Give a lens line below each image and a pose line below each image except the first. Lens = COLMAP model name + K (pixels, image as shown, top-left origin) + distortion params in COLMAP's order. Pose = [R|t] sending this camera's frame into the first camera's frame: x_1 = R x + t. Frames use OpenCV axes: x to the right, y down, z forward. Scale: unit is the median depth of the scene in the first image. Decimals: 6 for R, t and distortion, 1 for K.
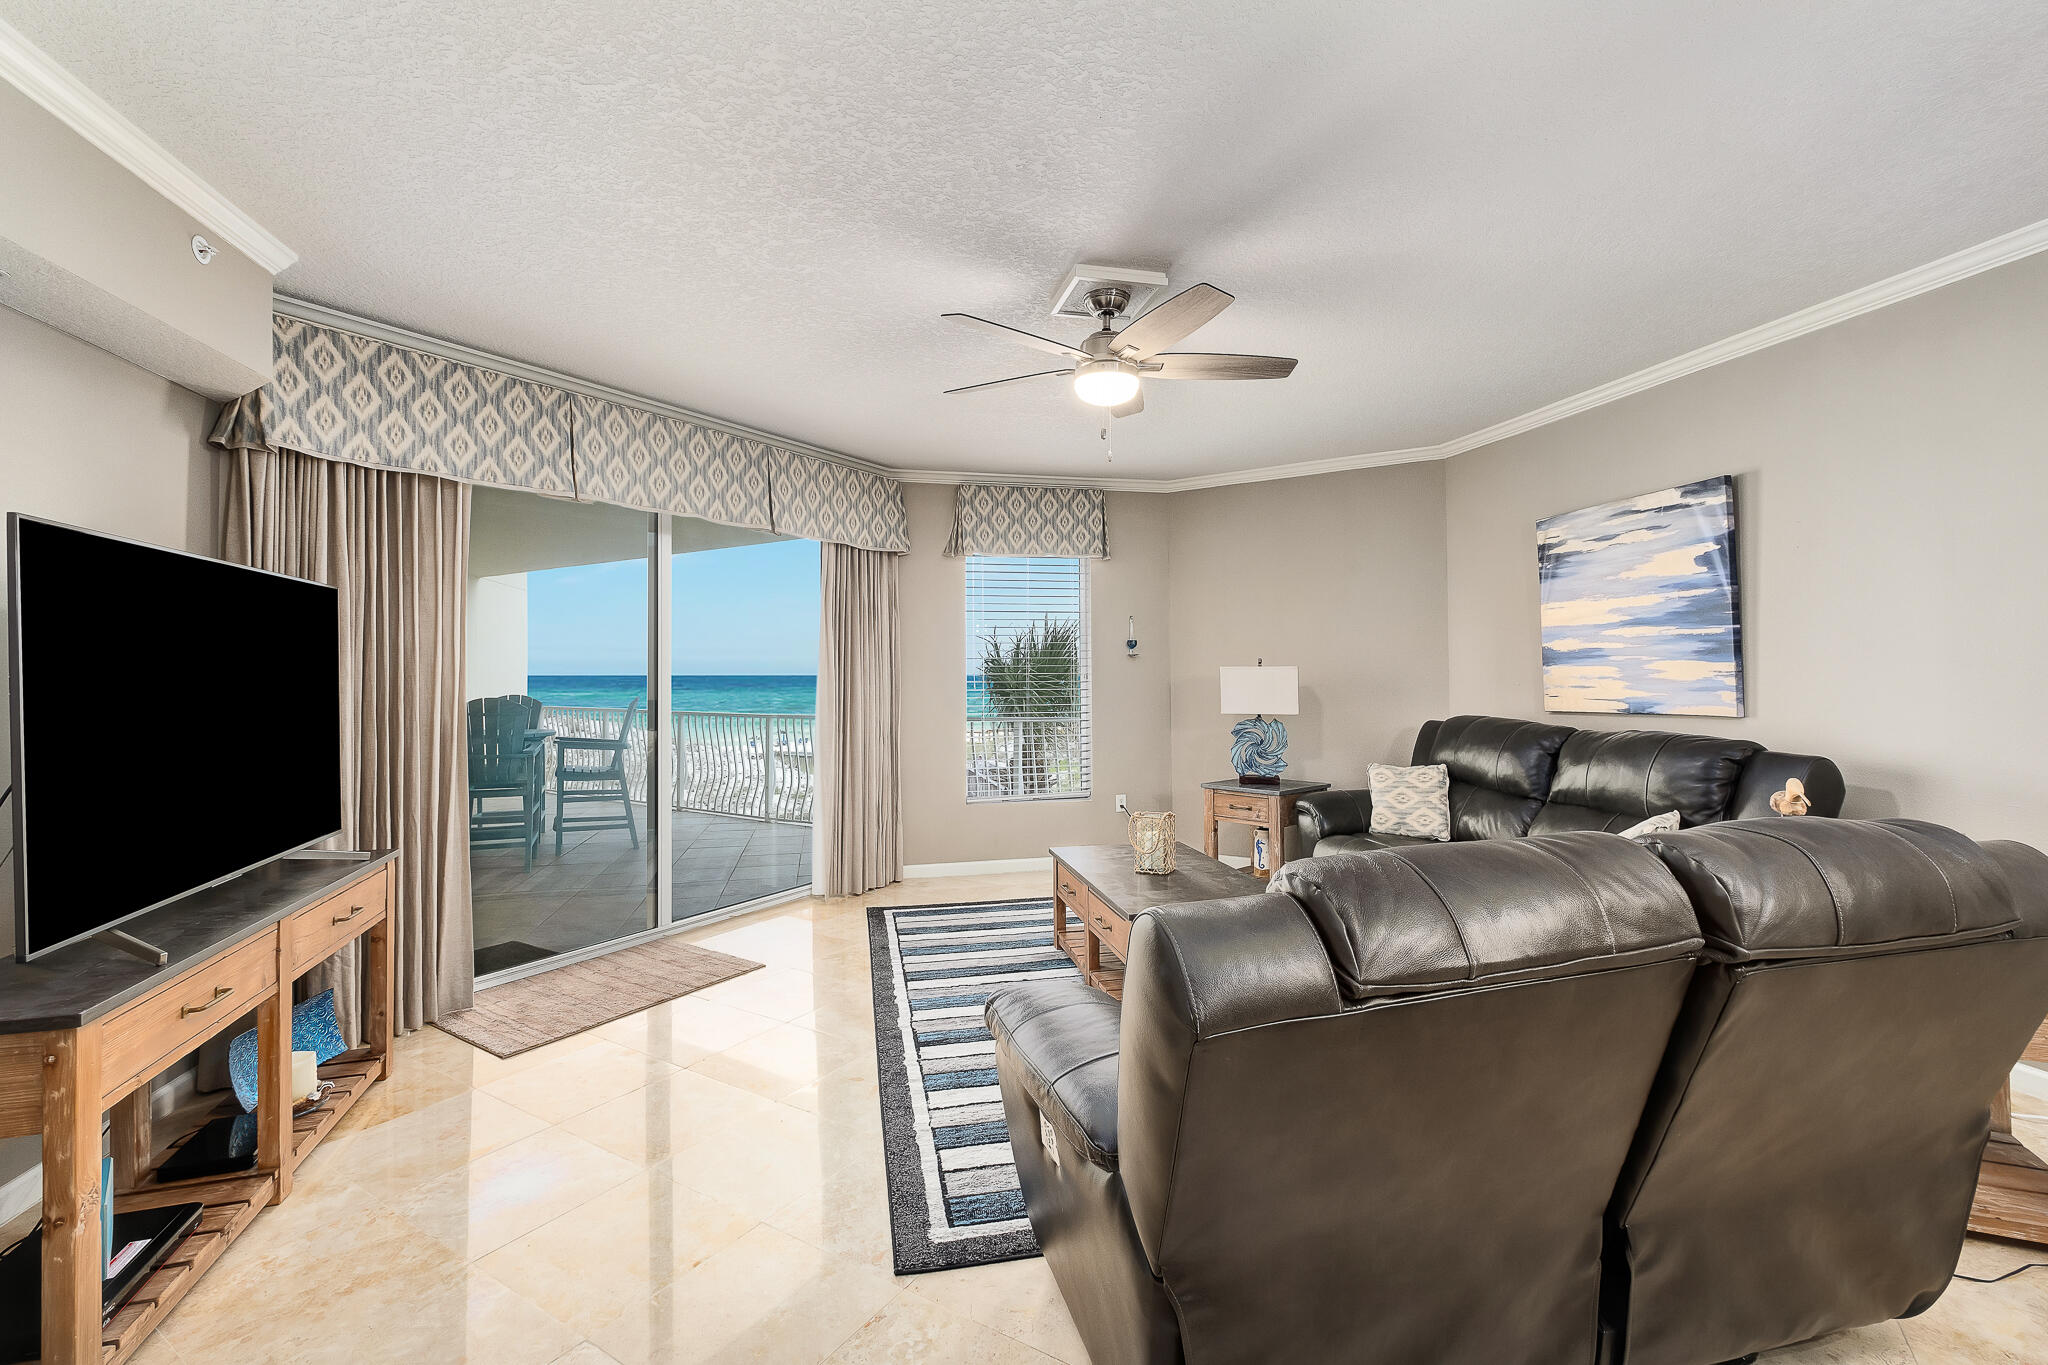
lens RADIAL K [[883.8, 0, 1029.8], [0, 883.8, 670.2], [0, 0, 1]] dist [-0.000883, -0.001157]
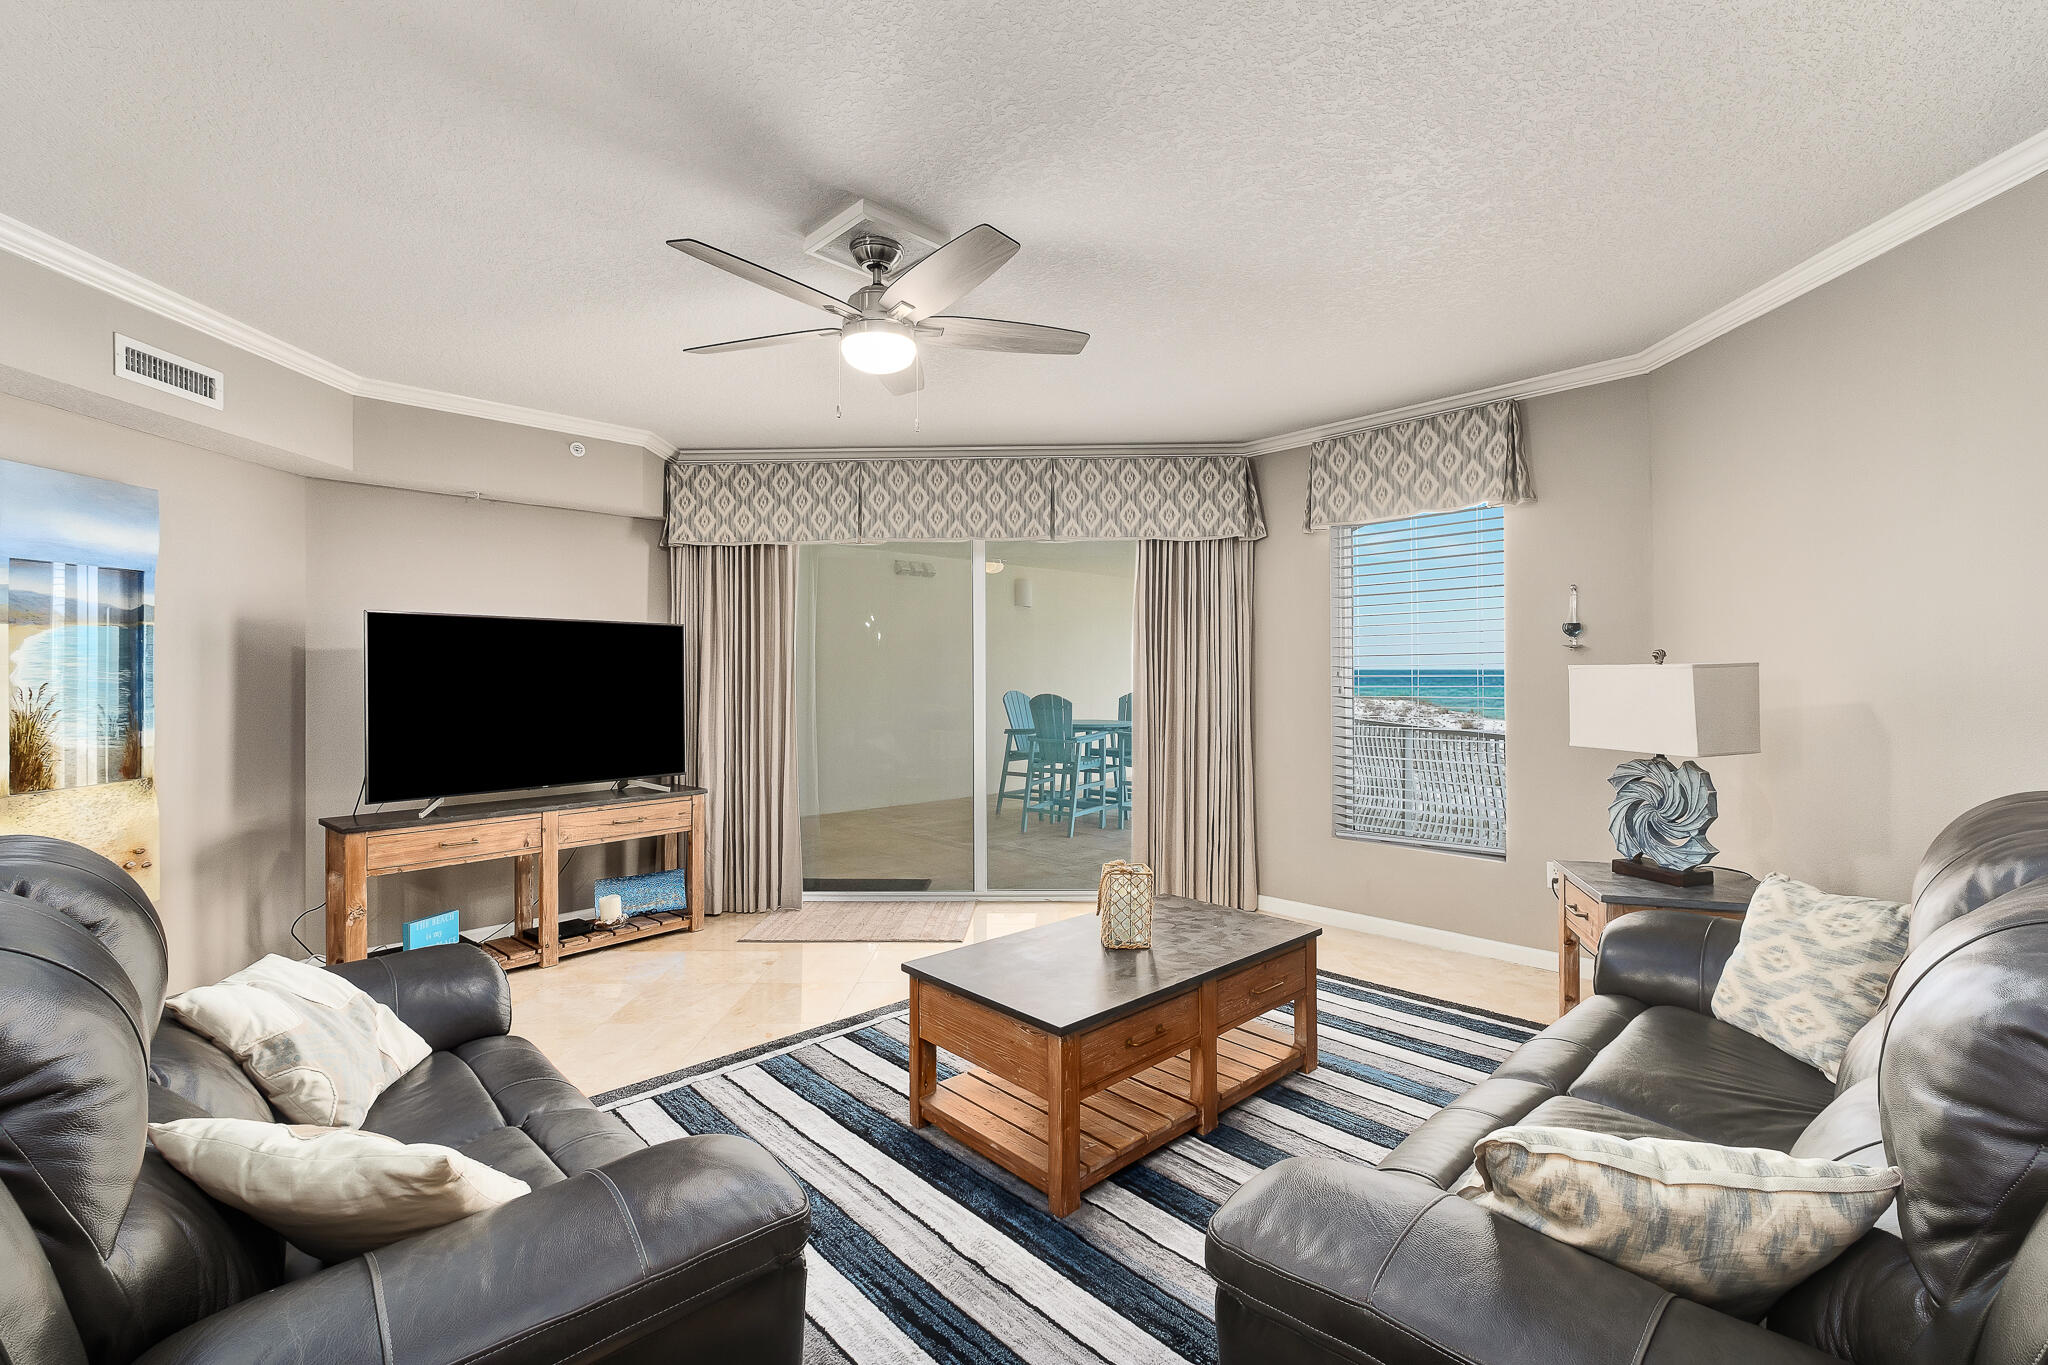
lens RADIAL K [[883.8, 0, 1033.8], [0, 883.8, 675.0], [0, 0, 1]] dist [-0.000883, -0.001157]
pose [[0.519068, 0.000348, -0.854733, 0.737203], [0.006449, 0.999970, 0.004324, -0.002965], [0.854709, -0.007757, 0.519050, 0.544309]]
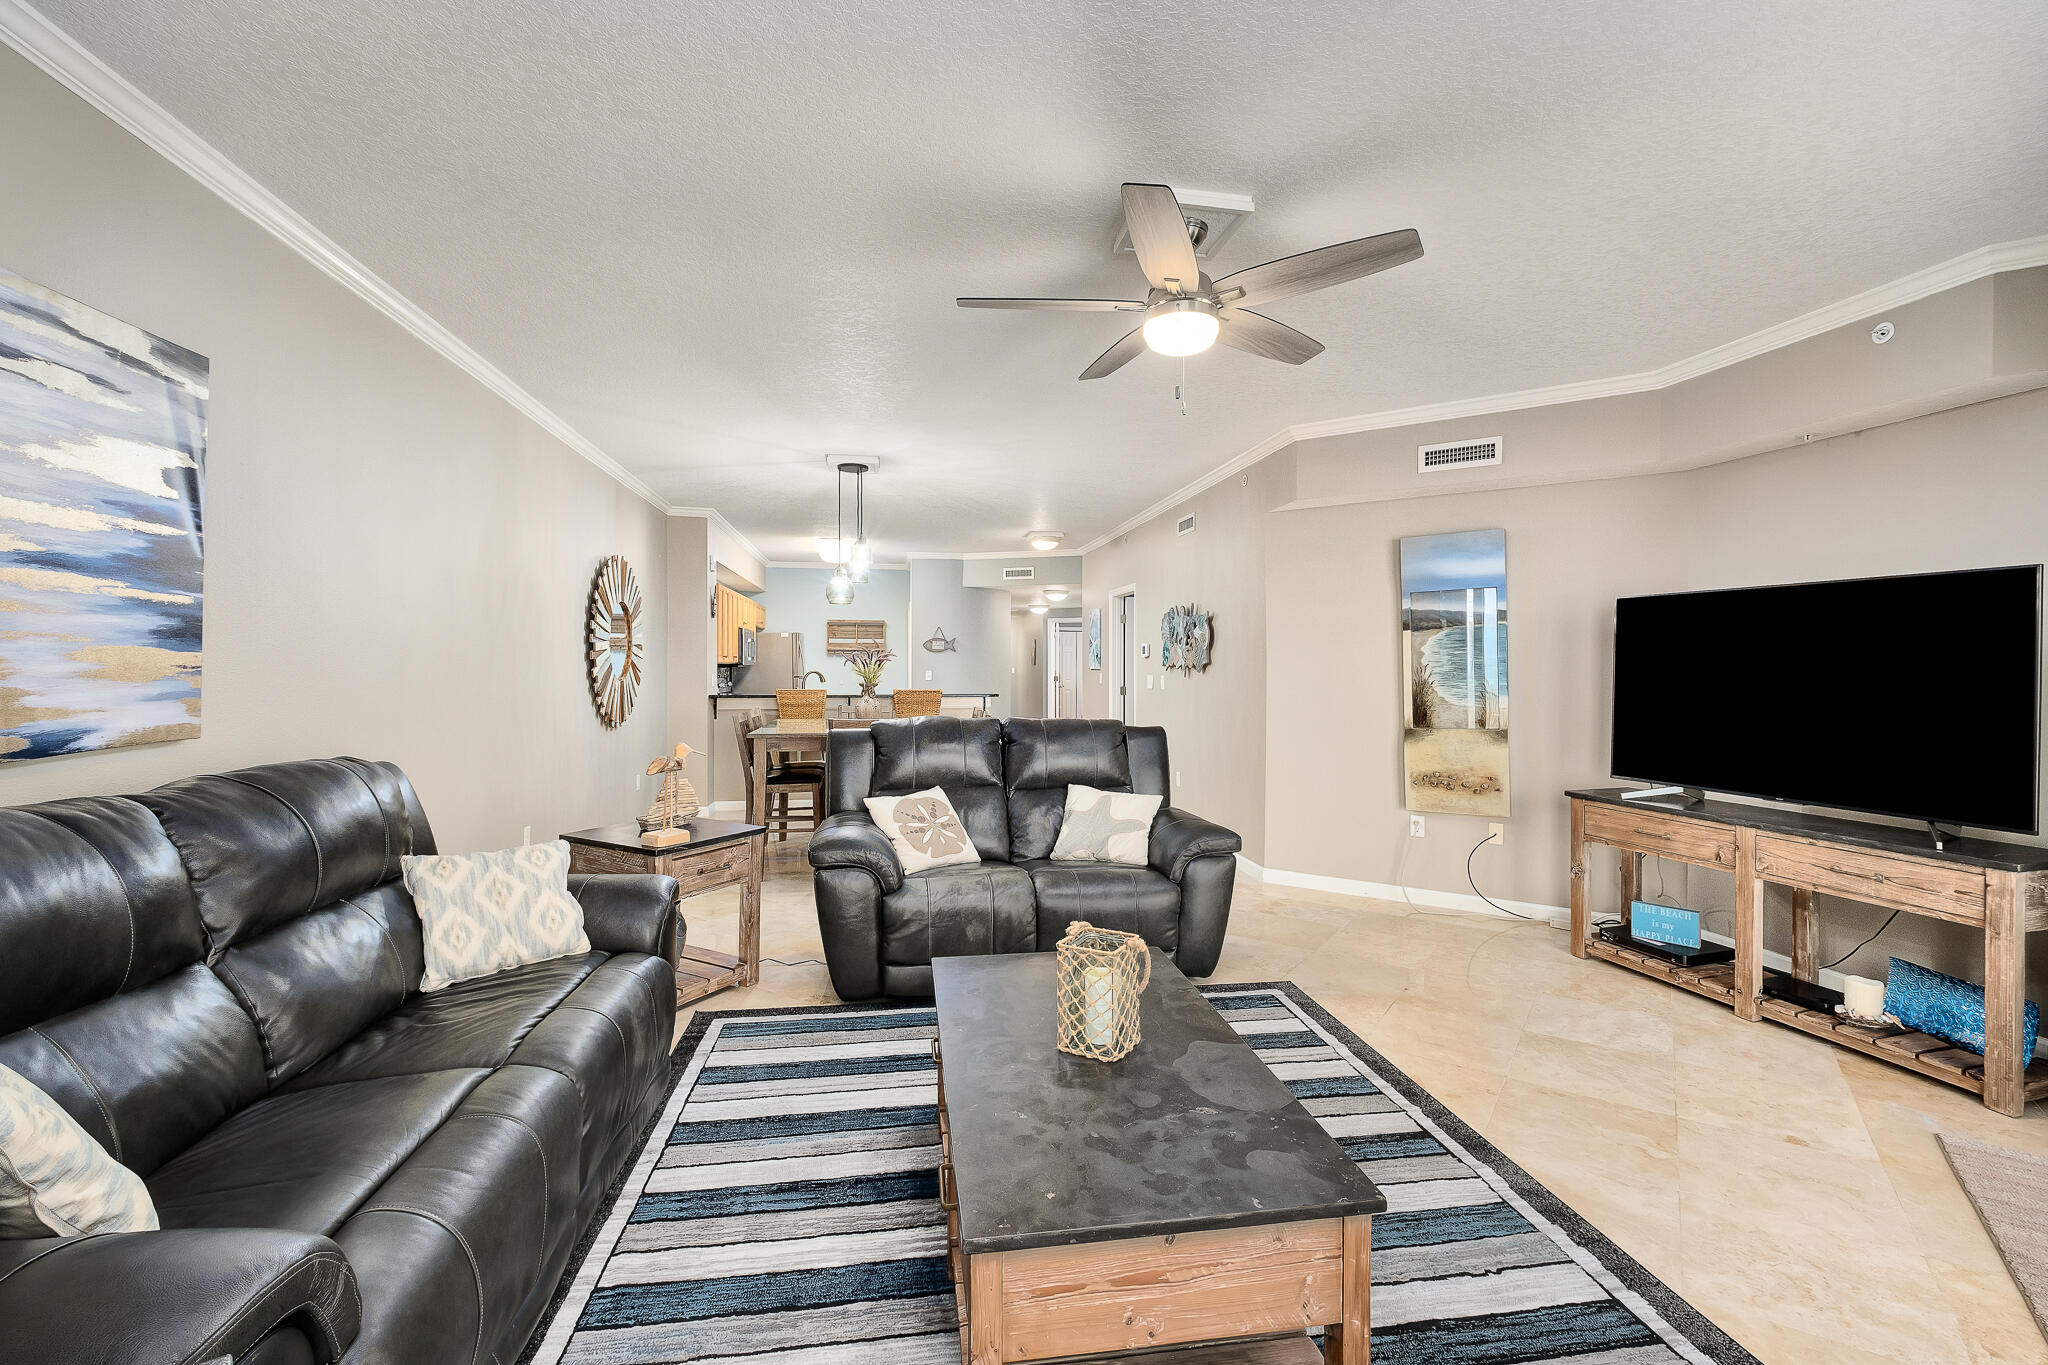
lens RADIAL K [[883.8, 0, 1035.9], [0, 883.8, 677.4], [0, 0, 1]] dist [-0.000883, -0.001157]
pose [[-0.998567, 0.005113, 0.053272, 0.149313], [0.005581, 0.999947, 0.008636, 0.006745], [-0.053225, 0.008921, -0.998543, 1.511006]]
